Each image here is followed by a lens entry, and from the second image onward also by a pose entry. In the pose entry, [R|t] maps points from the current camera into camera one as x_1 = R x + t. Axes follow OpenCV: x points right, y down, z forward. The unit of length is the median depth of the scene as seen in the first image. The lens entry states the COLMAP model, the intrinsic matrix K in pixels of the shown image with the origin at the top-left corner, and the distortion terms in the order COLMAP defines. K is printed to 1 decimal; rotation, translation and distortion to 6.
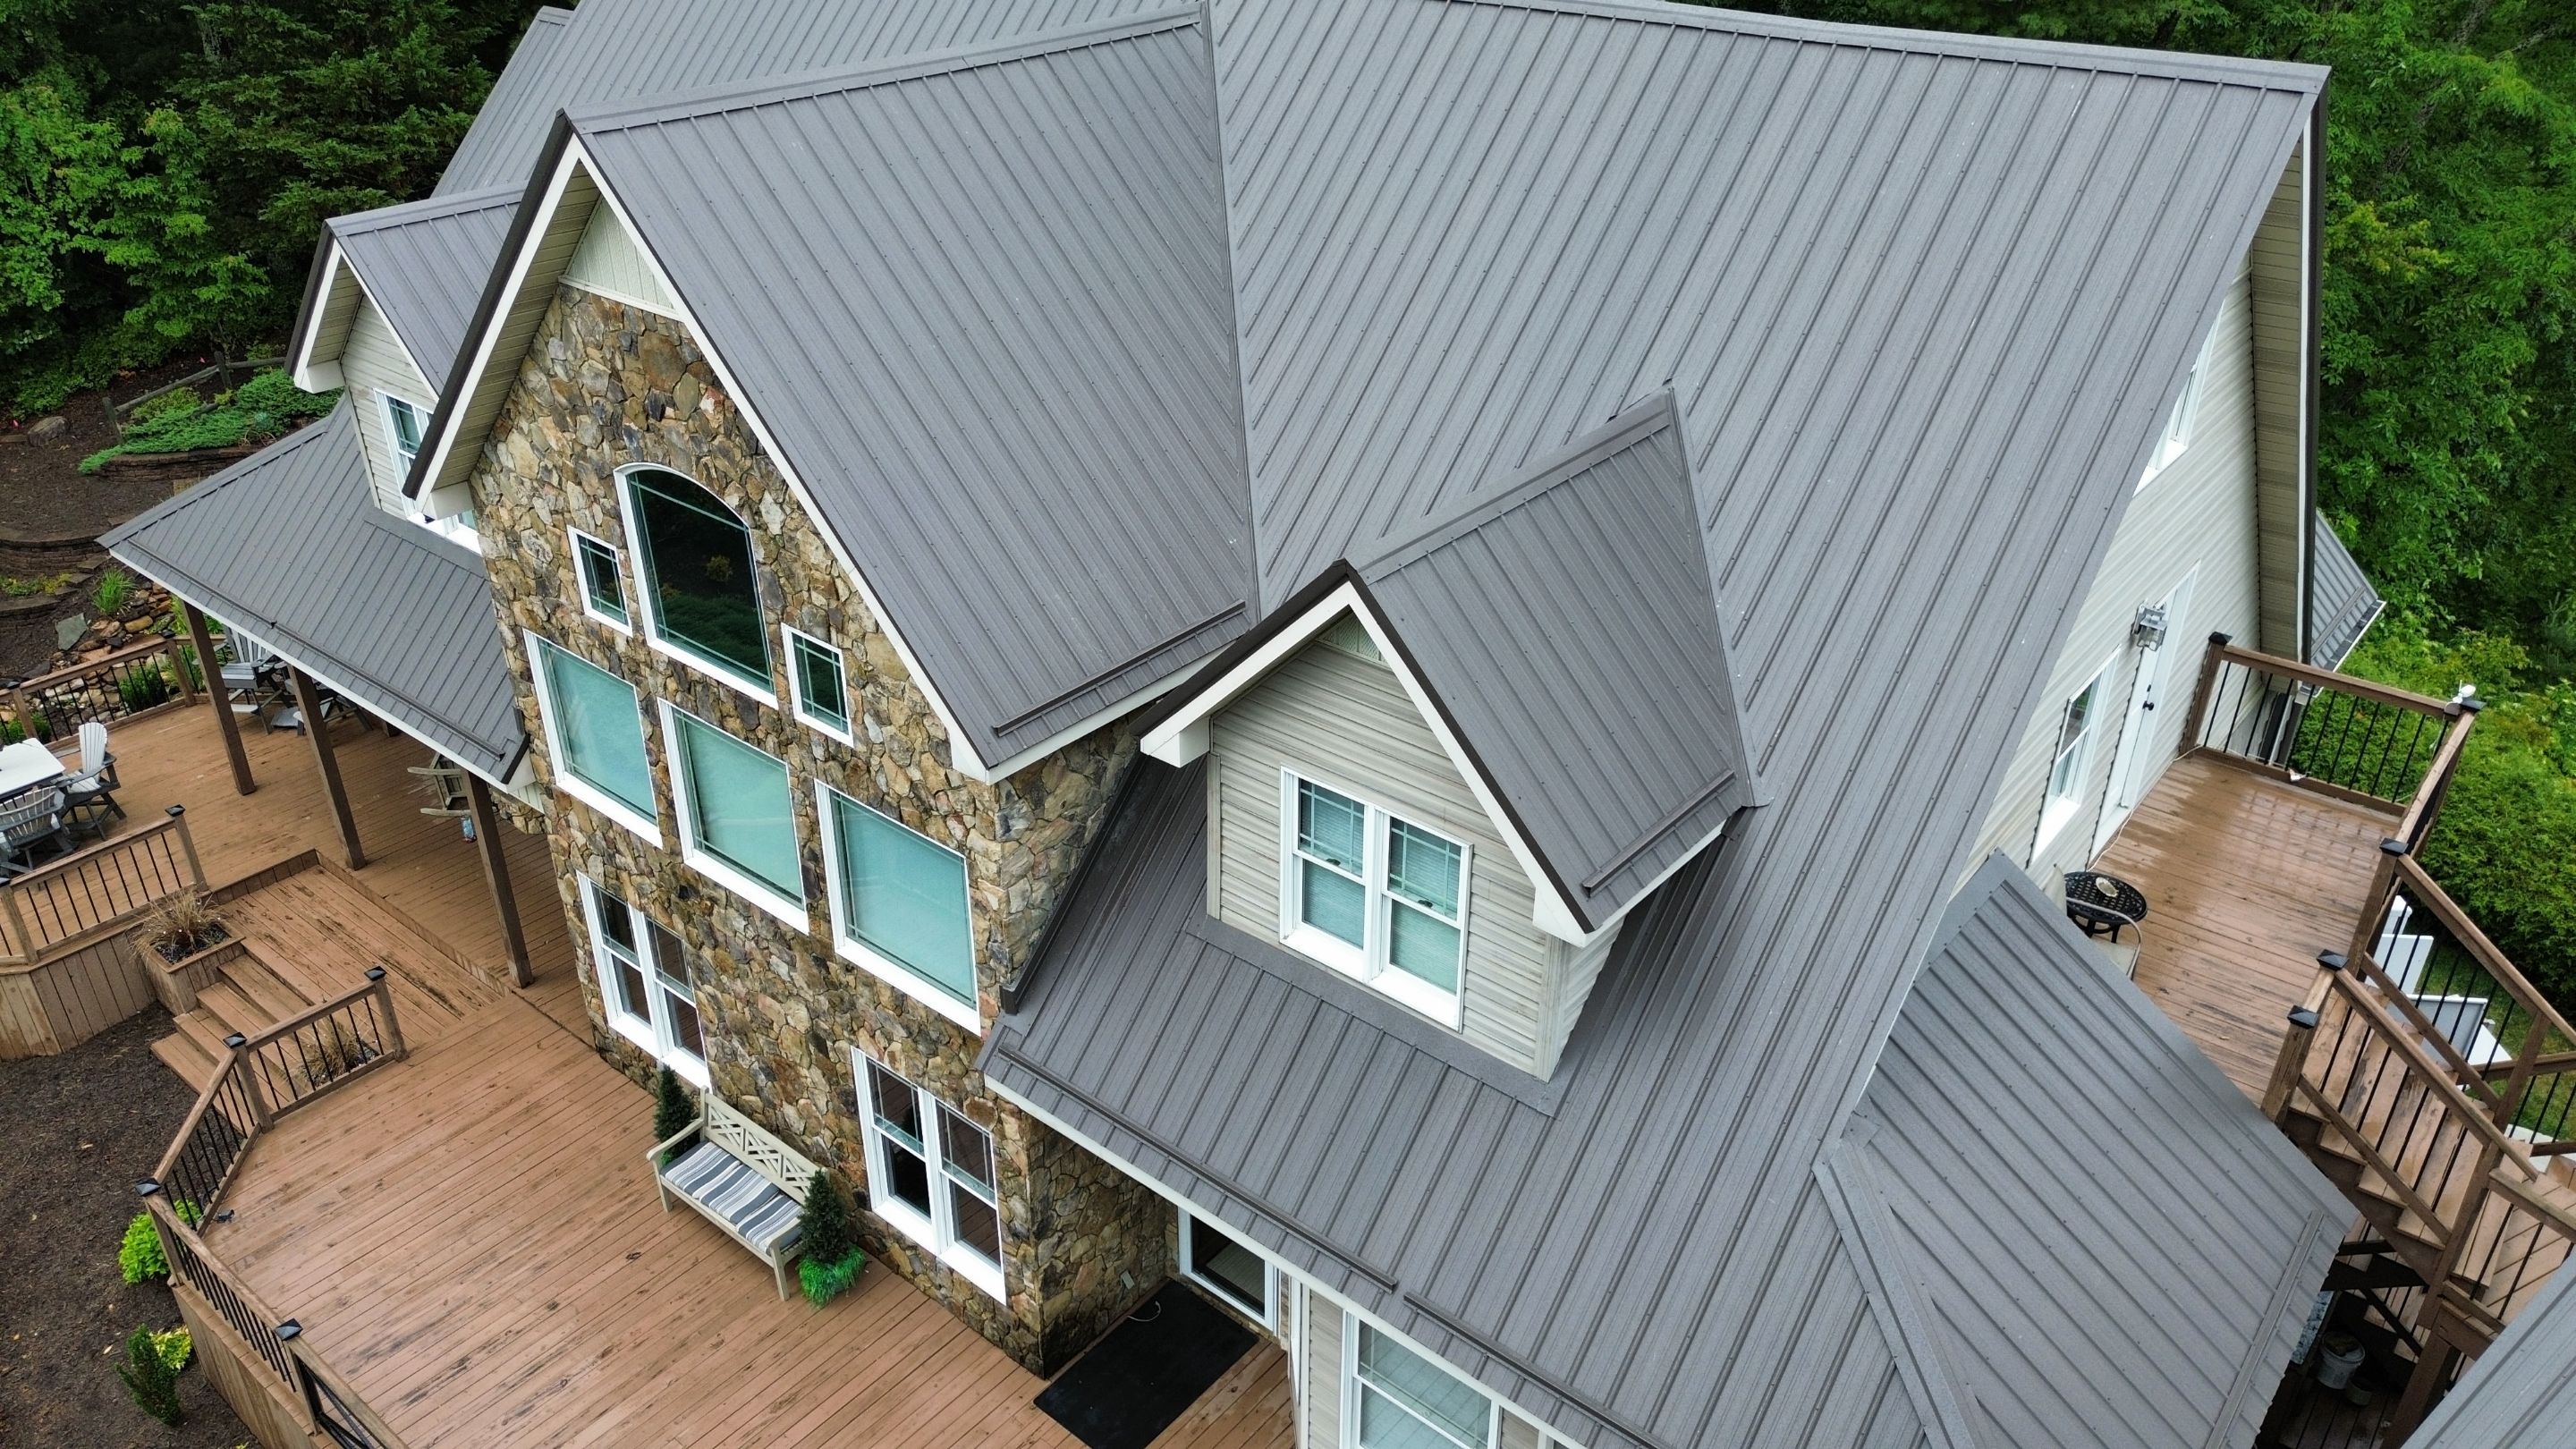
lens RADIAL K [[1834.9, 0, 1275.0], [0, 1834.9, 717.5], [0, 0, 1]] dist [0.065439, -0.060914]
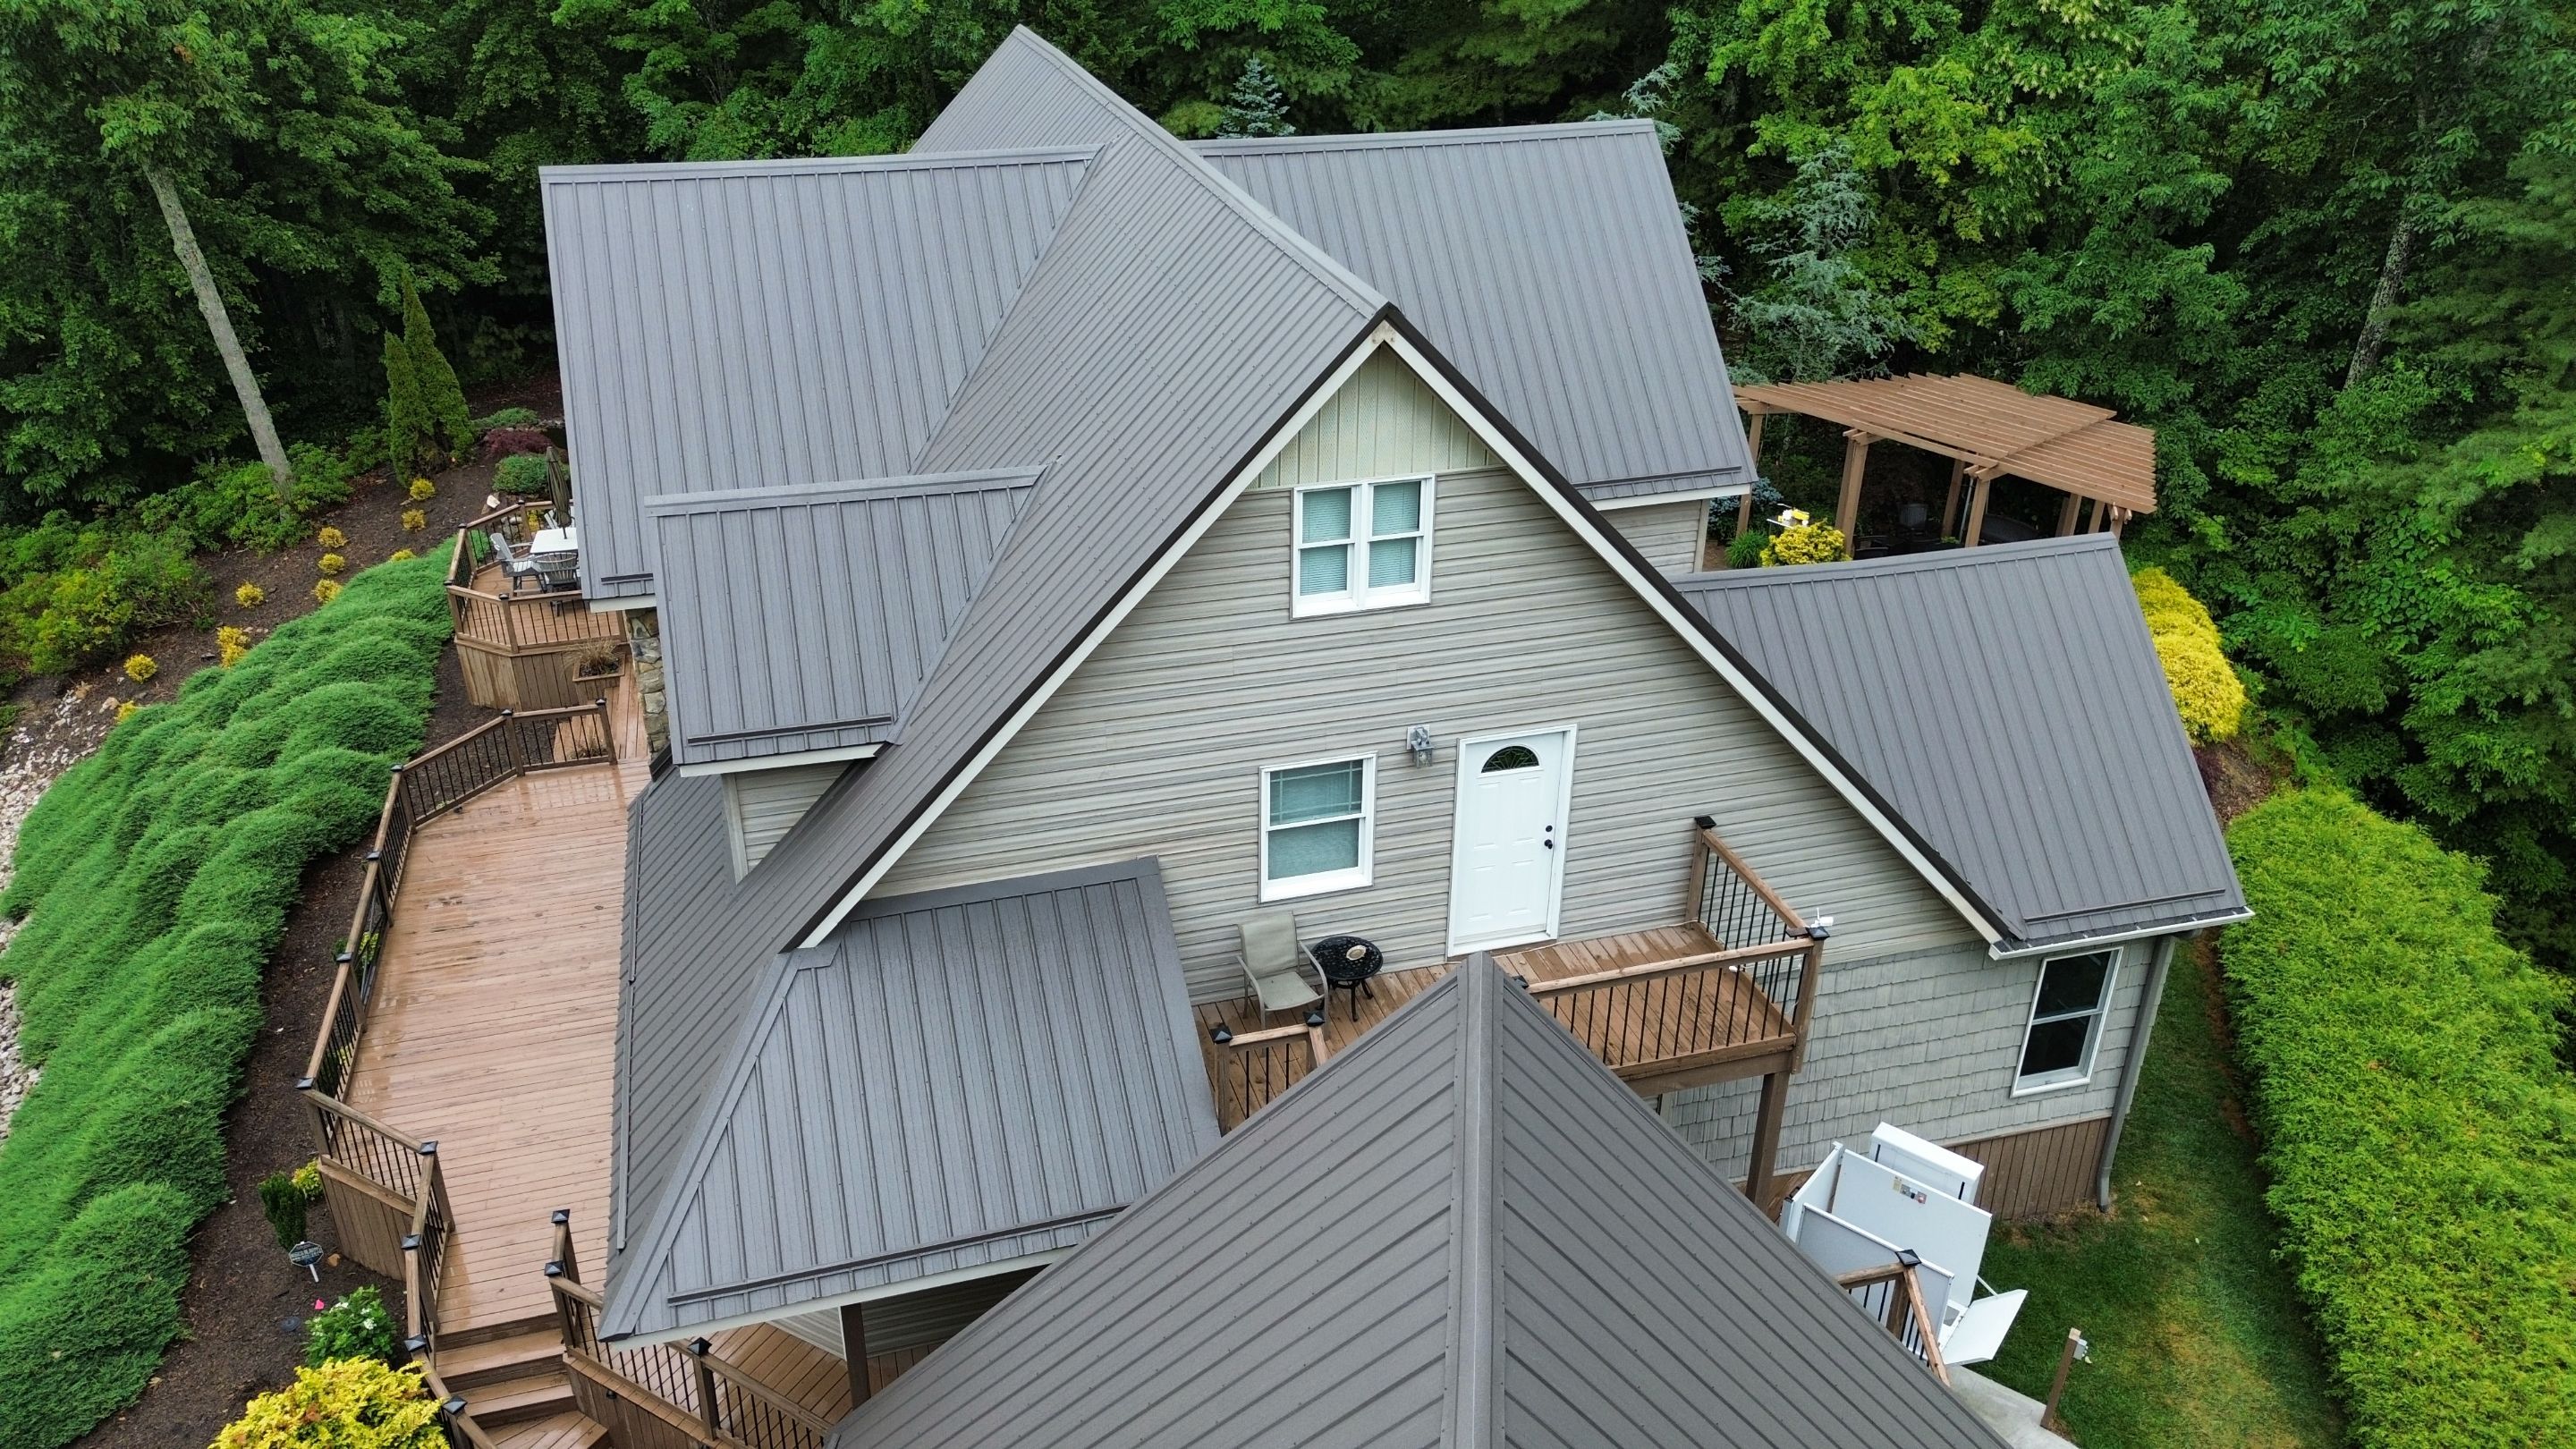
lens RADIAL K [[1821.7, 0, 1279.7], [0, 1821.7, 719.5], [0, 0, 1]] dist [0.080866, -0.079815]
pose [[0.825080, 0.261834, -0.500685, 0.880259], [-0.278143, 0.959557, 0.043450, -0.084057], [0.491812, 0.103412, 0.864538, -0.047724]]
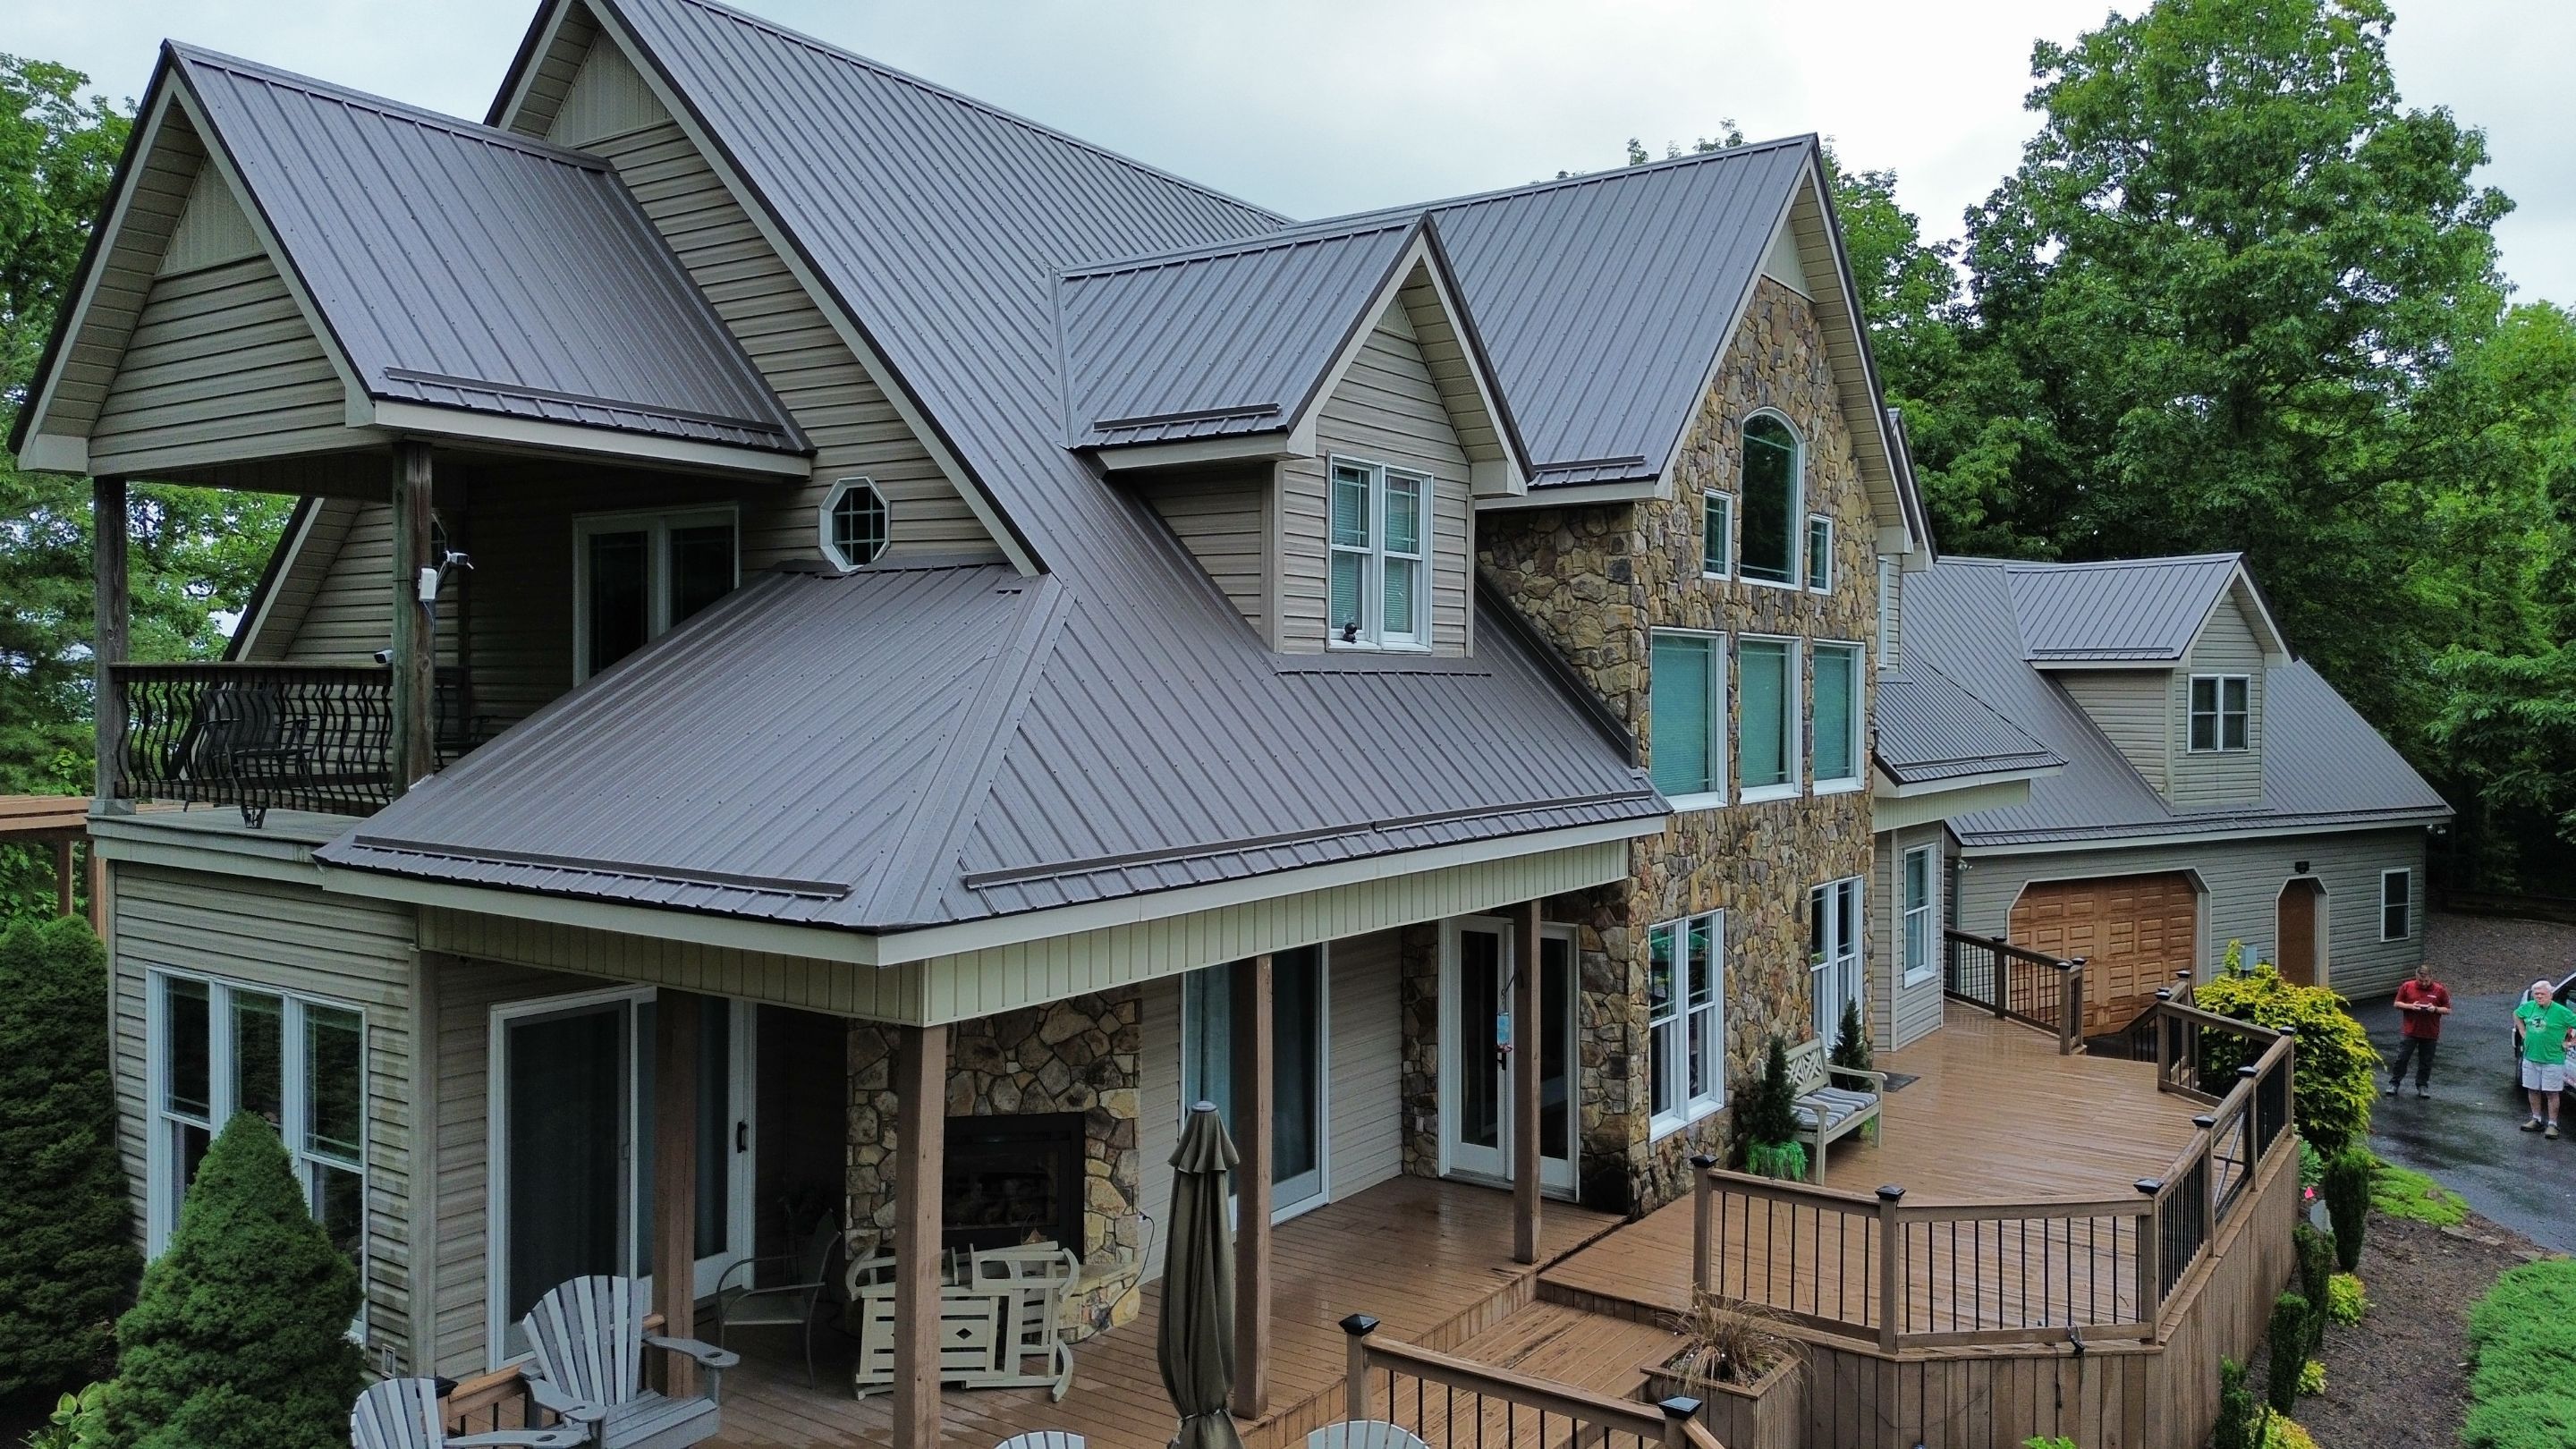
lens RADIAL K [[1823.8, 0, 1278.4], [0, 1823.8, 720.6], [0, 0, 1]] dist [0.072550, -0.066445]
pose [[-0.076024, -0.021004, 0.996885, -1.392950], [0.482660, 0.874065, 0.055225, -0.159481], [-0.872502, 0.485355, -0.056312, 1.291199]]
